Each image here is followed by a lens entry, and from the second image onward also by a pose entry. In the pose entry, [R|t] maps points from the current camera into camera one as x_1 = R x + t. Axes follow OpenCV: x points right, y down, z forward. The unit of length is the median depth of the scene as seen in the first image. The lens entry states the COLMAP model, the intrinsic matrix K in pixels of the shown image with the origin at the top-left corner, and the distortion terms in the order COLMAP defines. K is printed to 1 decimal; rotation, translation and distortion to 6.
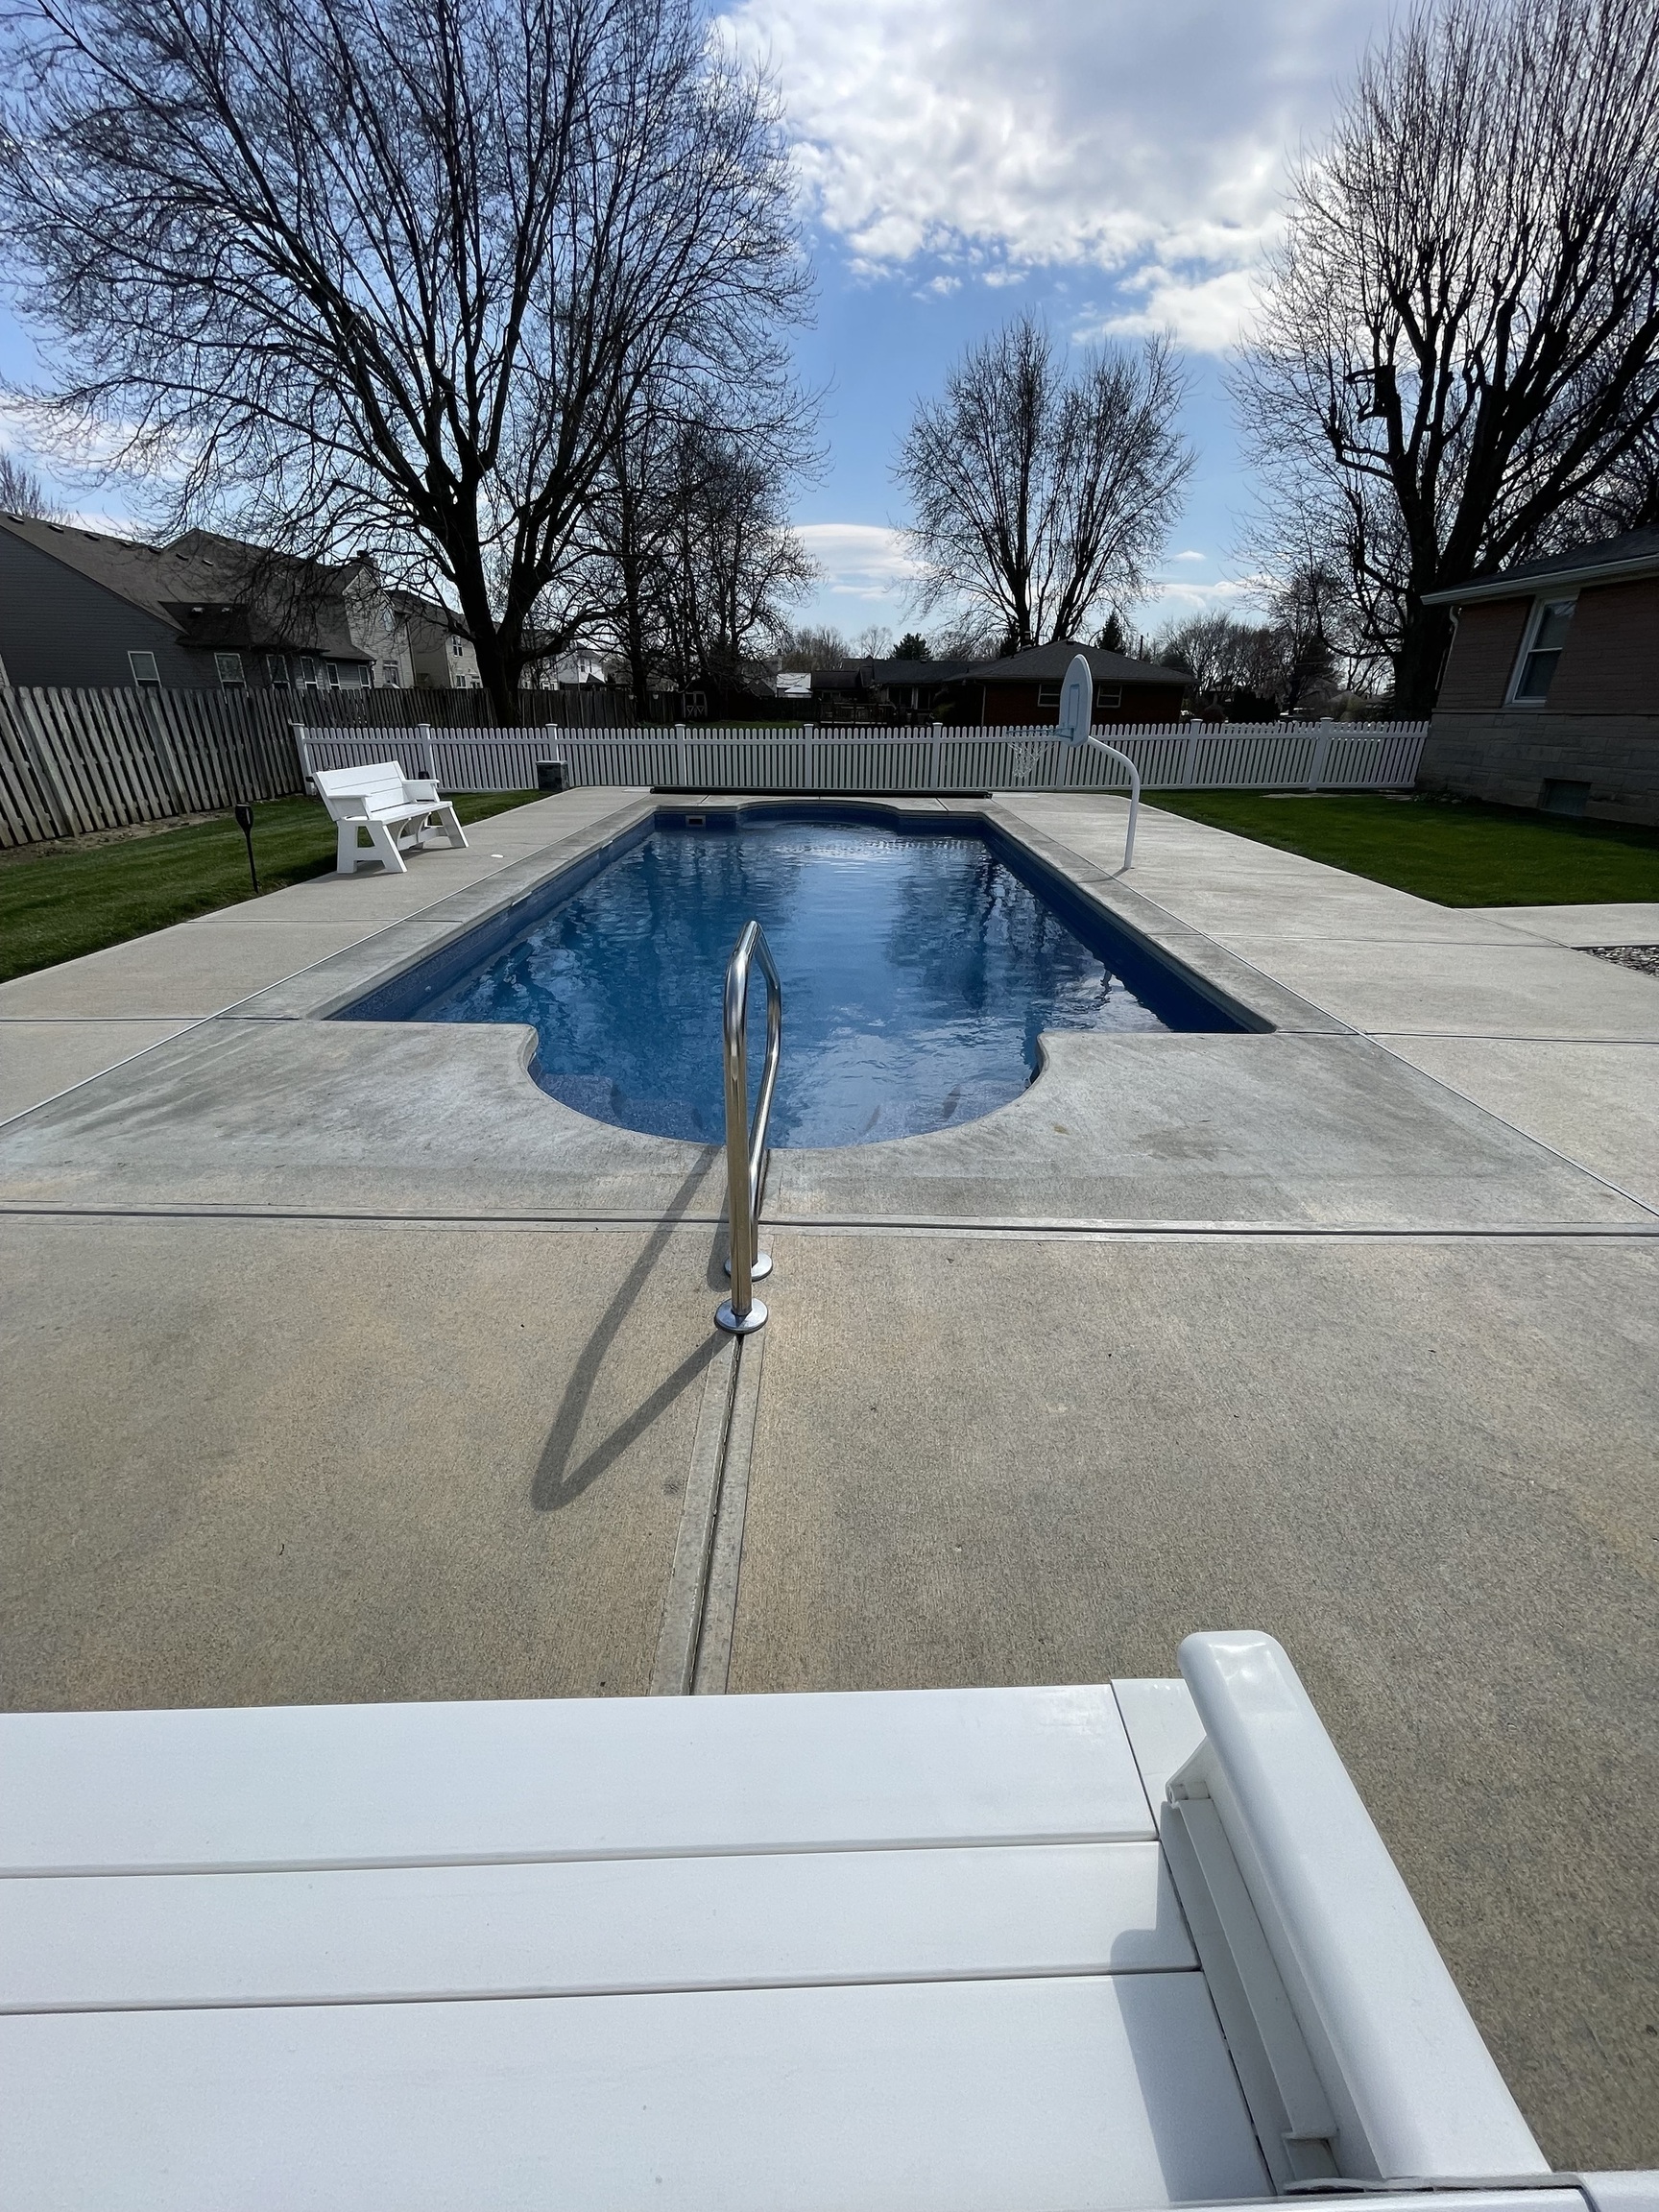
lens RADIAL K [[897.6, 0, 832.4], [0, 897.6, 1096.9], [0, 0, 1]] dist [-0.003798, 0.001283]
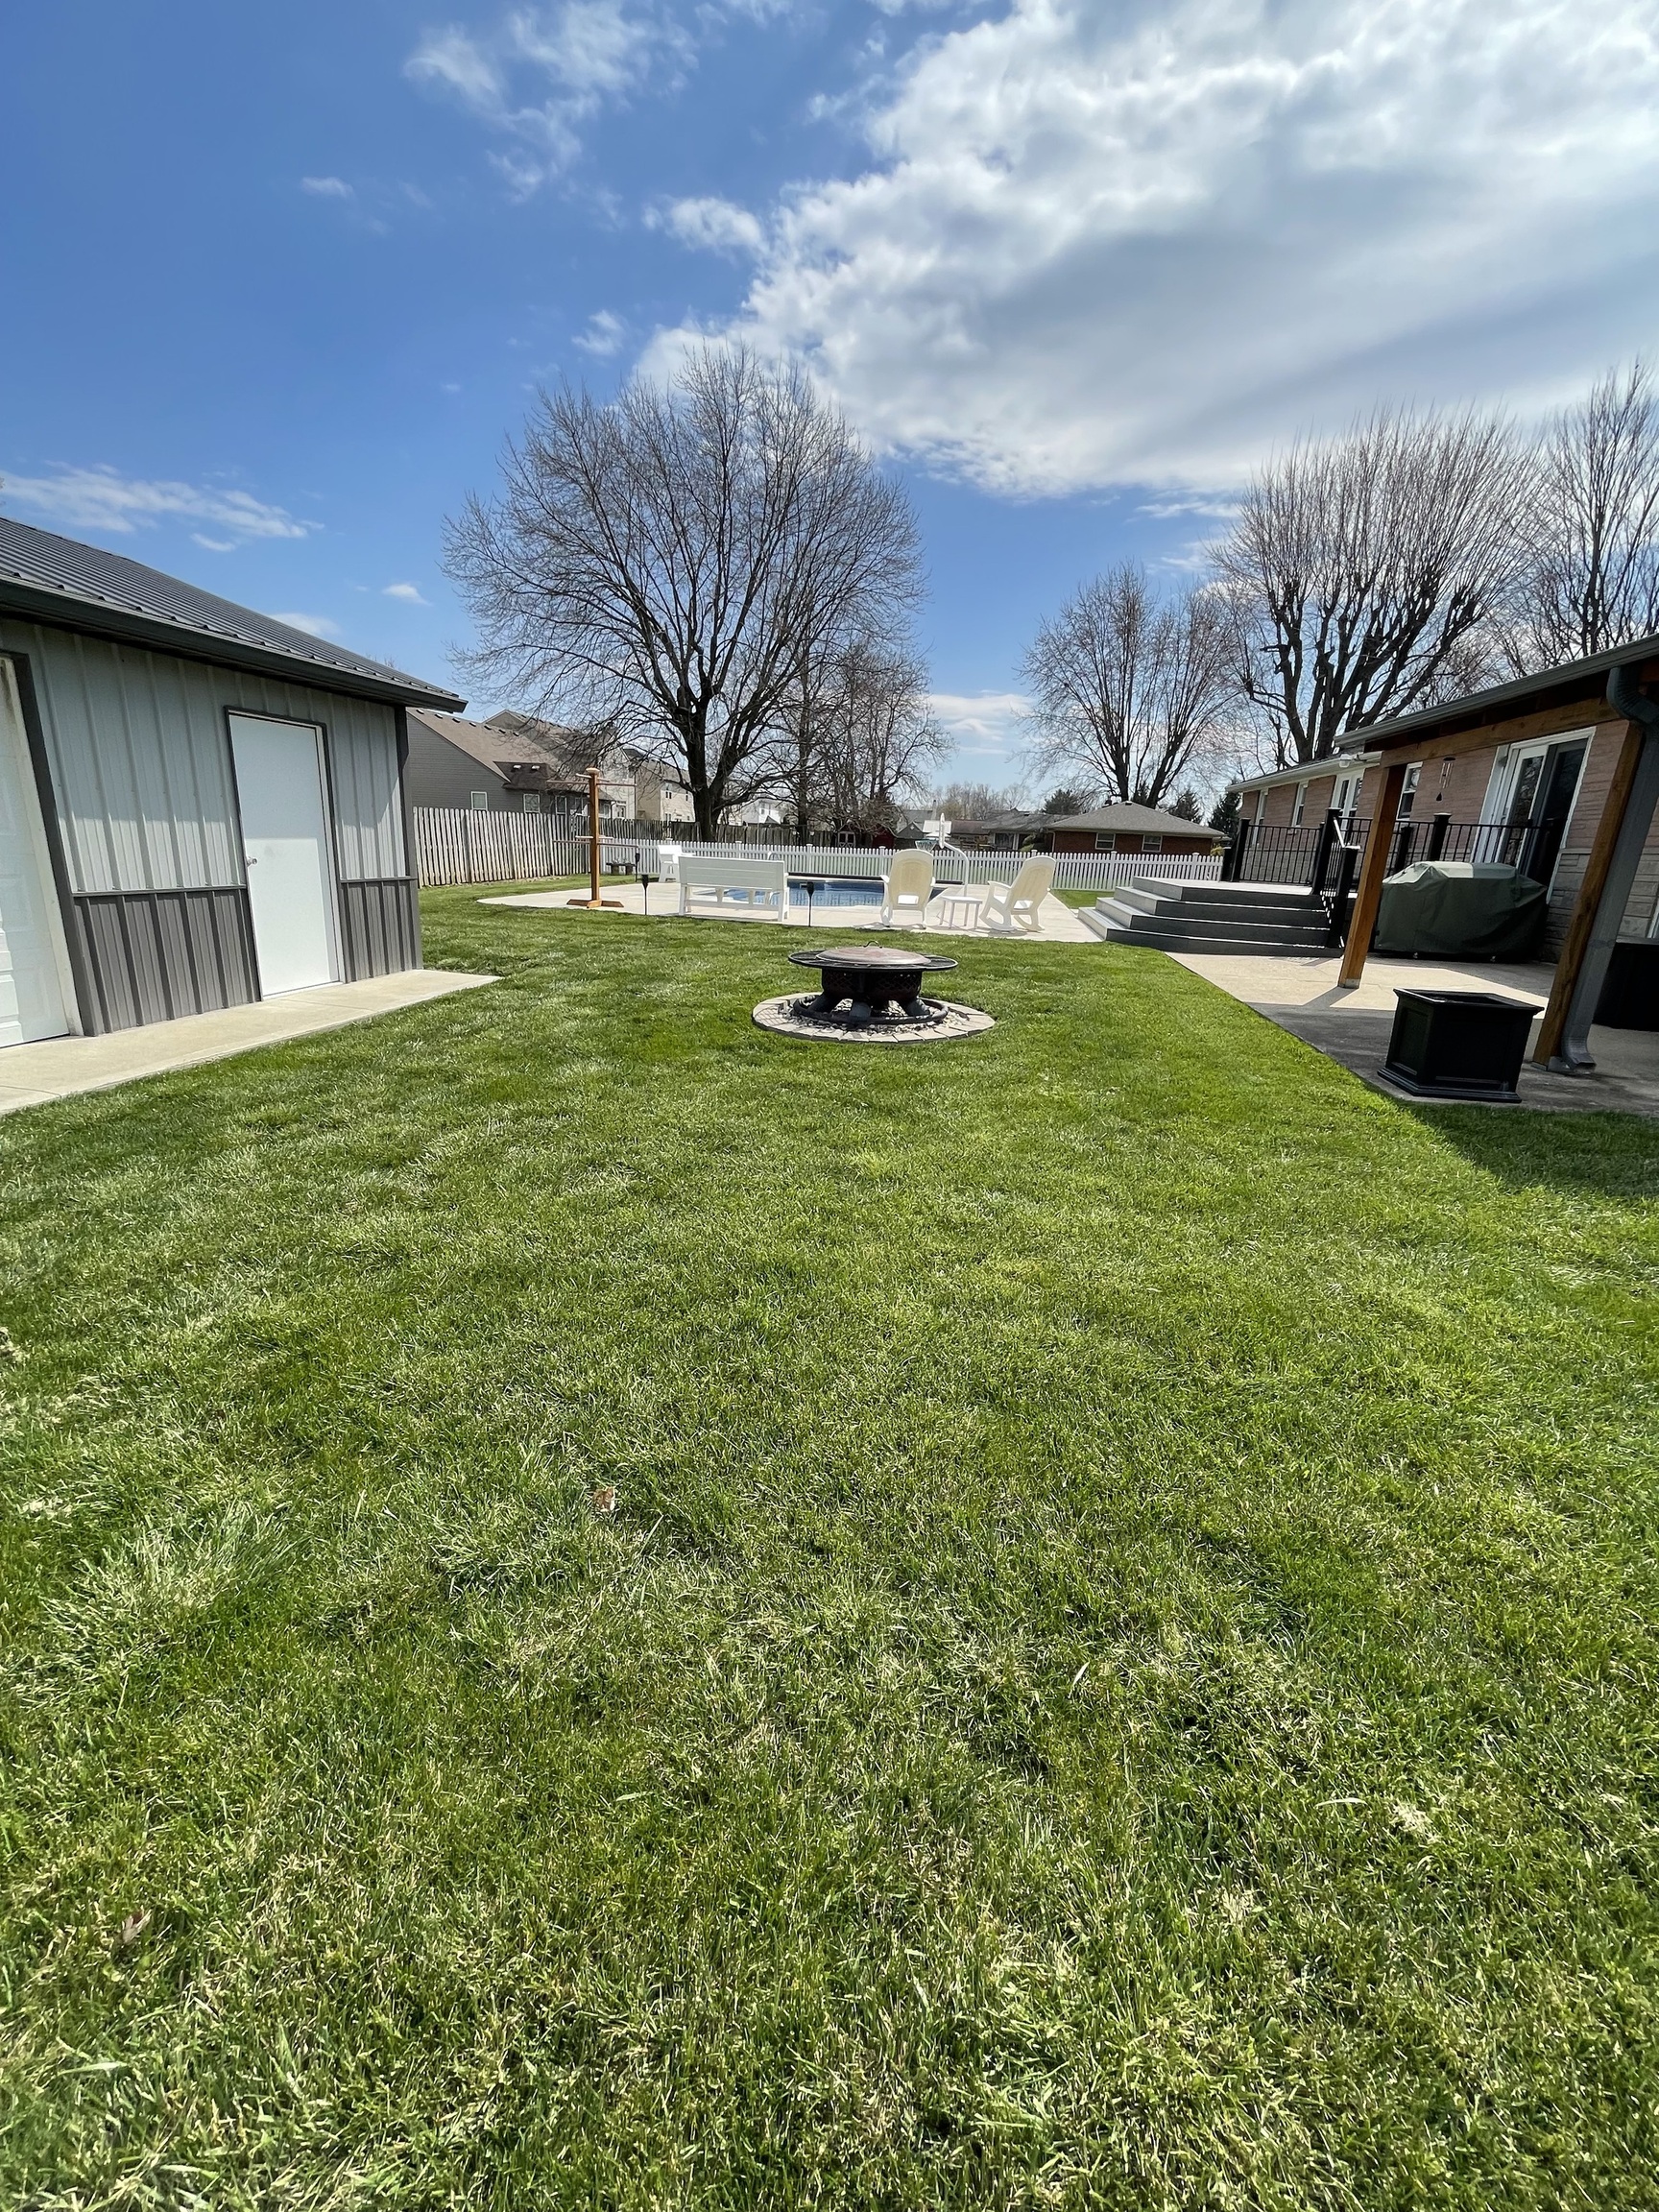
lens RADIAL K [[897.6, 0, 834.1], [0, 897.6, 1120.0], [0, 0, 1]] dist [-0.003798, 0.001283]
pose [[0.983989, 0.082850, -0.157804, 0.116151], [-0.100744, 0.988925, -0.108987, 0.173552], [0.147027, 0.123140, 0.981438, -0.374519]]
